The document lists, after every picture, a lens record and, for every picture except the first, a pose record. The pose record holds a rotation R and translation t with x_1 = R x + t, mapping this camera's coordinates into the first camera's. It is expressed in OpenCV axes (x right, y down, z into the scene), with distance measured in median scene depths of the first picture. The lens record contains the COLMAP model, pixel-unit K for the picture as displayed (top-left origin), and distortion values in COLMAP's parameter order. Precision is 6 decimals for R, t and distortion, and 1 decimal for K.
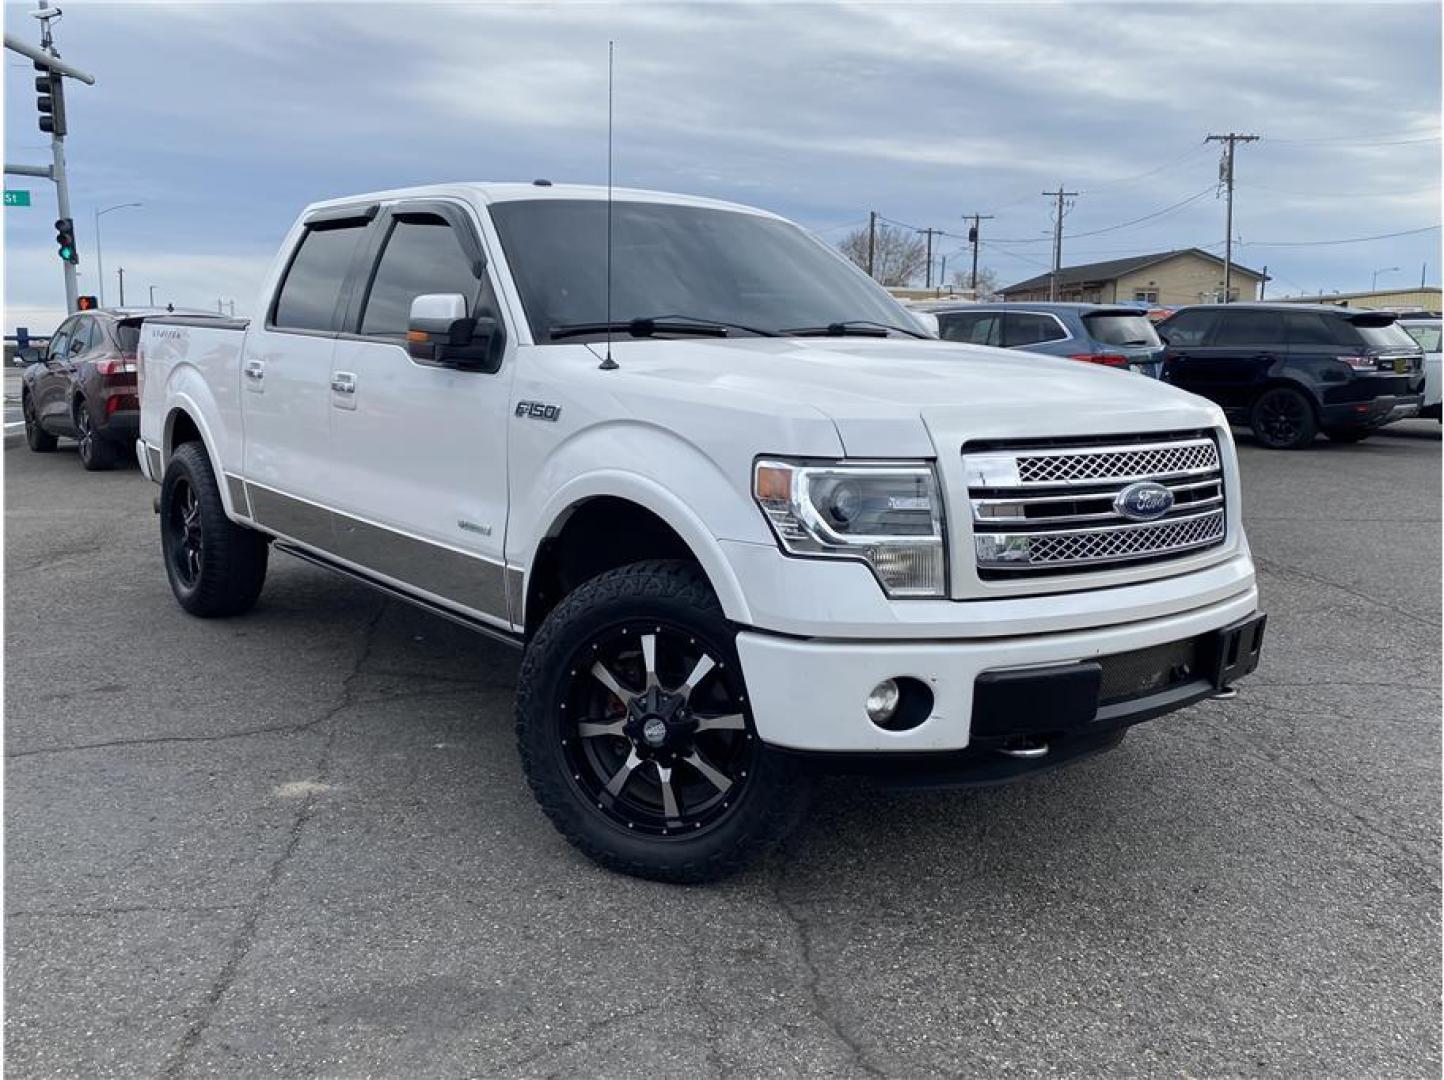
lens RADIAL K [[1264.2, 0, 722.0], [0, 1264.2, 540.0], [0, 0, 1]] dist [0.008236, -0.009654]
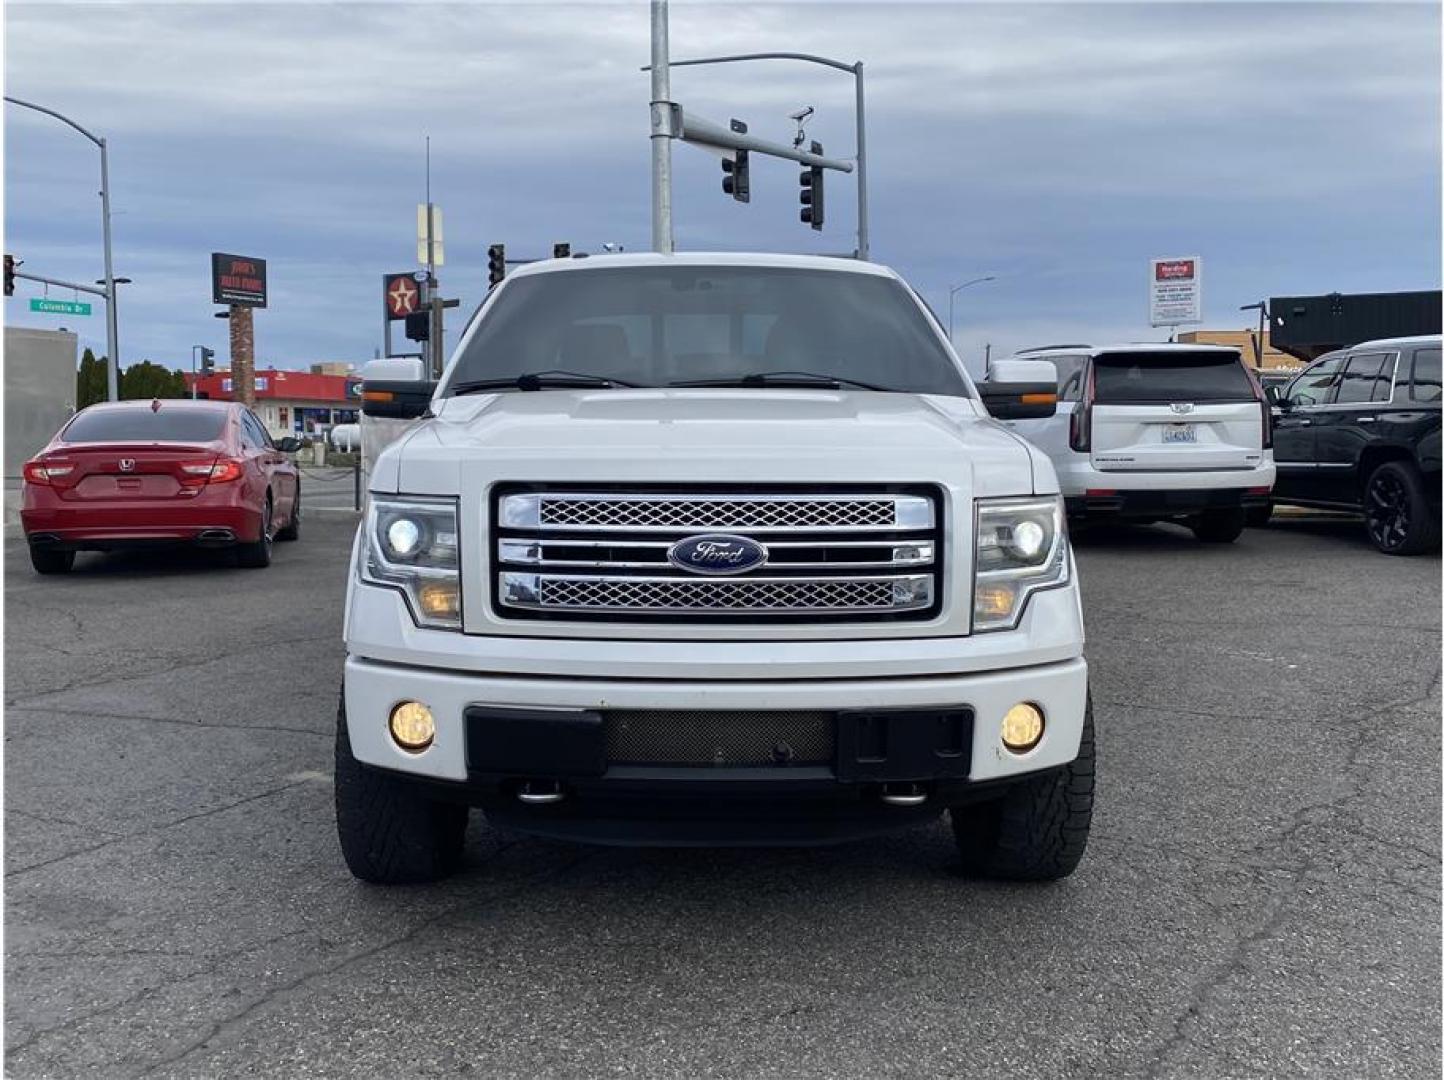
lens RADIAL K [[1458.4, 0, 744.1], [0, 1458.4, 497.1], [0, 0, 1]] dist [0.063729, -0.020974]
pose [[0.787230, 0.024807, -0.616160, 1.008220], [-0.088010, 0.993482, -0.072446, 0.003042], [0.610346, 0.111259, 0.784282, 0.171661]]
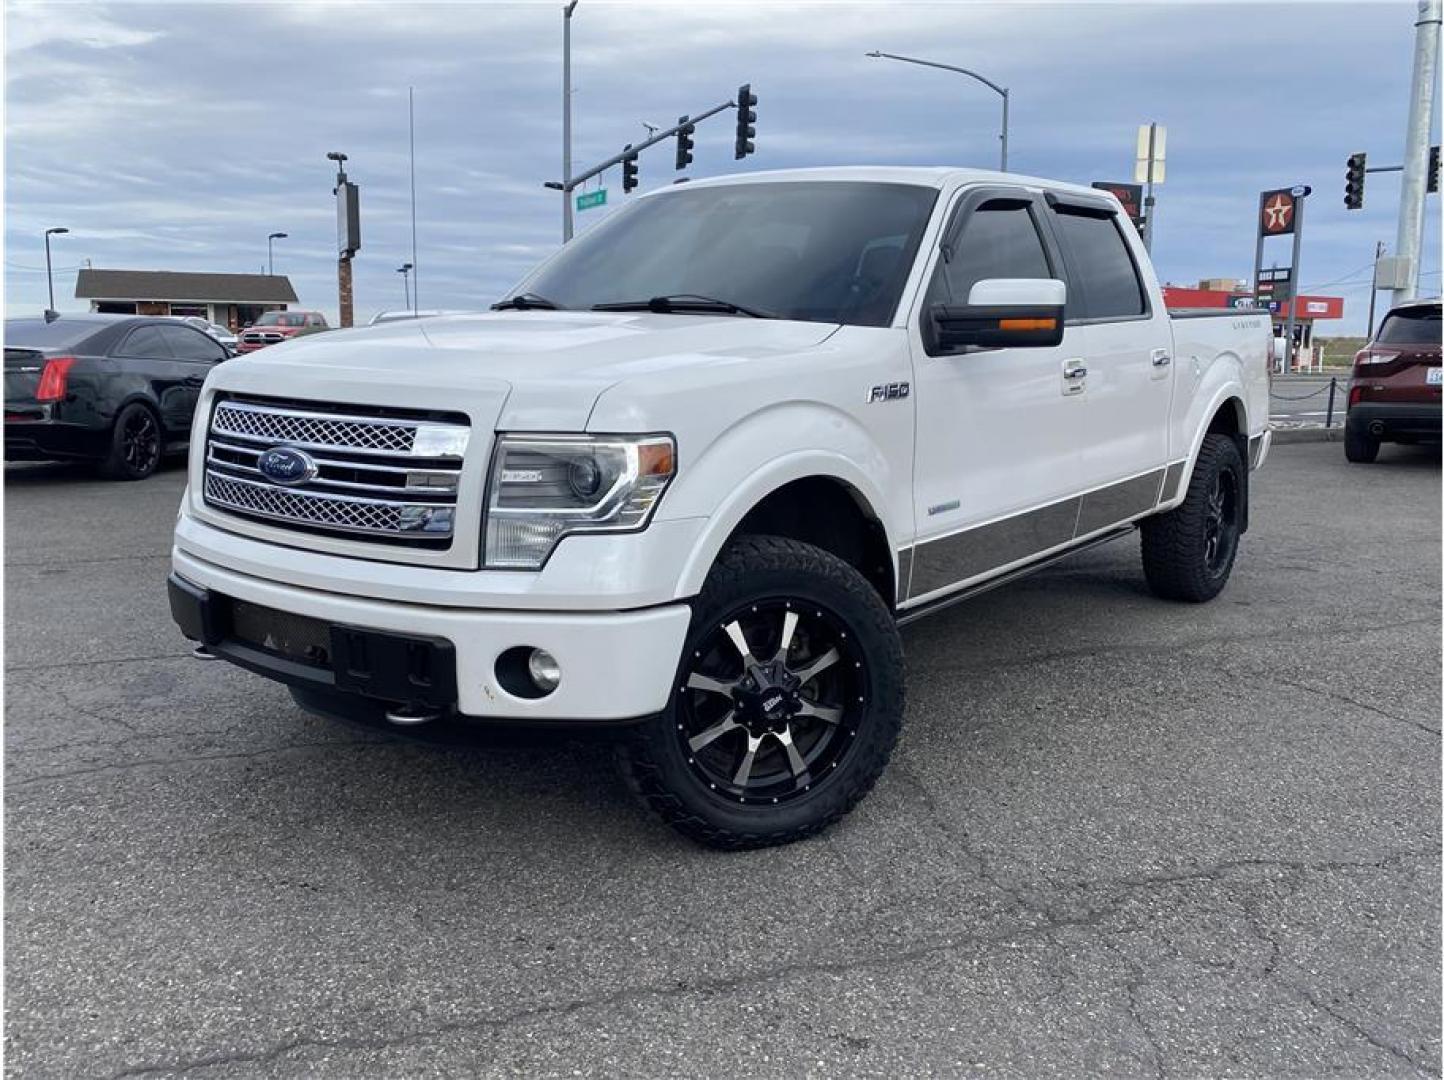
lens RADIAL K [[1296.1, 0, 723.6], [0, 1296.1, 522.7], [0, 0, 1]] dist [0.076712, -0.088591]
pose [[0.225888, 0.140938, -0.963904, 1.426868], [-0.160302, 0.981368, 0.105926, -0.153628], [0.960874, 0.130588, 0.244272, 1.089339]]
